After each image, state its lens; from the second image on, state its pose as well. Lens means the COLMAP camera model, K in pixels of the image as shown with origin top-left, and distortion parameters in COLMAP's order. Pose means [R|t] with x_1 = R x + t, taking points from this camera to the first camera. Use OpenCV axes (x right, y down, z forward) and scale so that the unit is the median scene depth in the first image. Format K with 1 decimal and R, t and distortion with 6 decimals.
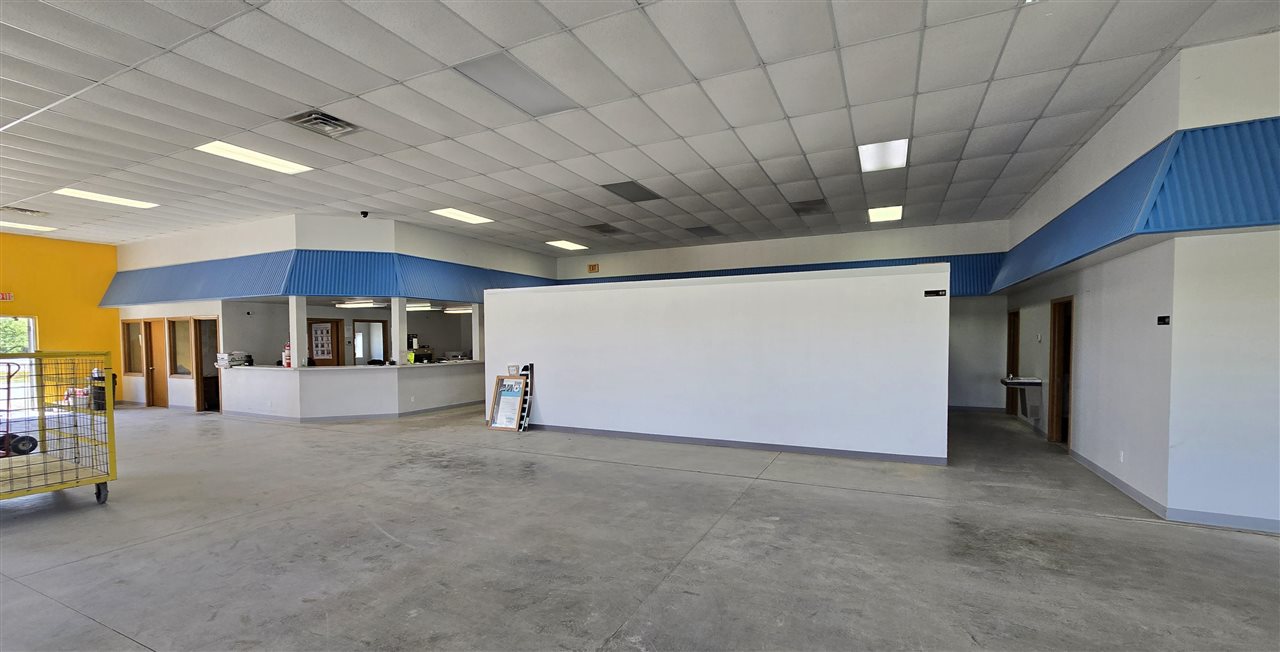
lens RADIAL K [[520.7, 0, 636.8], [0, 520.7, 357.0], [0, 0, 1]] dist [-0.010237, -0.000021]
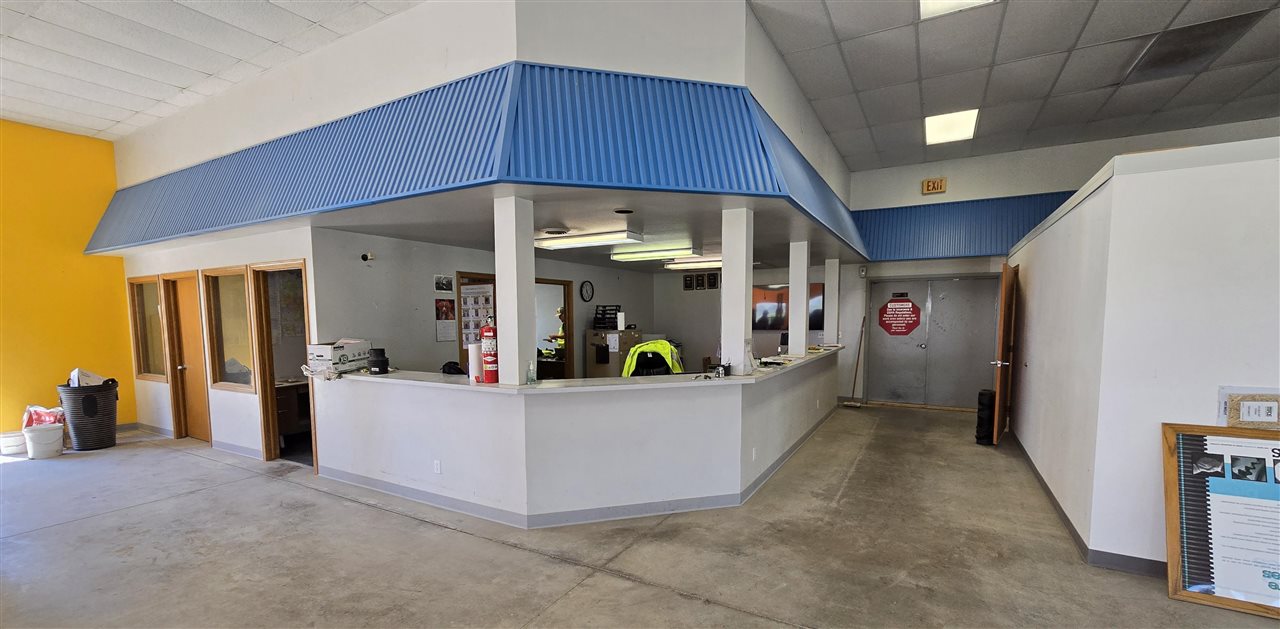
lens RADIAL K [[519.5, 0, 640.4], [0, 519.5, 359.4], [0, 0, 1]] dist [-0.008813, -0.000032]
pose [[0.997913, 0.006057, -0.064287, -0.455040], [-0.002955, 0.998832, 0.048236, -0.014619], [0.064504, -0.047946, 0.996765, 0.526786]]
